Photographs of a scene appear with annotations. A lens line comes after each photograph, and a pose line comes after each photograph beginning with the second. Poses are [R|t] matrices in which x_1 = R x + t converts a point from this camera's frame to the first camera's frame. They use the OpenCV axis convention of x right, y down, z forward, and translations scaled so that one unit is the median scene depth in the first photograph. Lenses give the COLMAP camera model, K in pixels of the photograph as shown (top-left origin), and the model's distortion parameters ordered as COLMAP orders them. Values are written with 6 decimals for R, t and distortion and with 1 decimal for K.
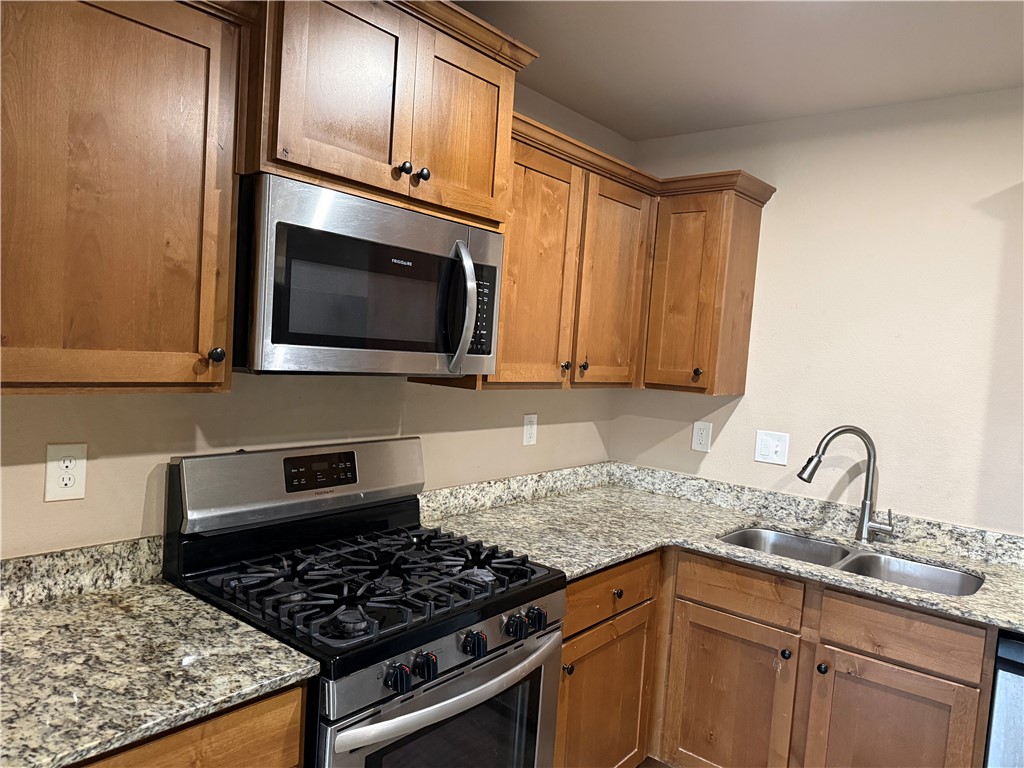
lens RADIAL K [[718.9, 0, 513.4], [0, 718.9, 383.6], [0, 0, 1]] dist [0.090547, -0.070378]
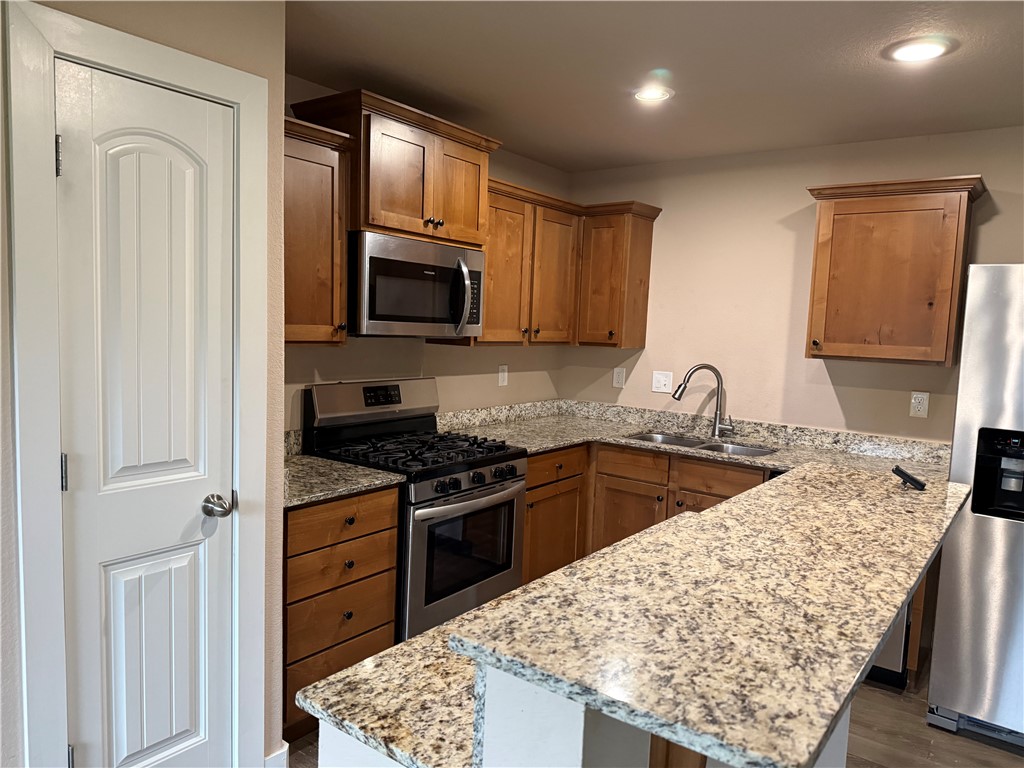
lens RADIAL K [[718.9, 0, 507.7], [0, 718.9, 391.0], [0, 0, 1]] dist [0.090547, -0.070378]
pose [[0.998871, -0.030939, 0.036055, -0.028244], [0.029370, 0.998632, 0.043267, 0.041370], [-0.037345, -0.042159, 0.998413, -0.638125]]
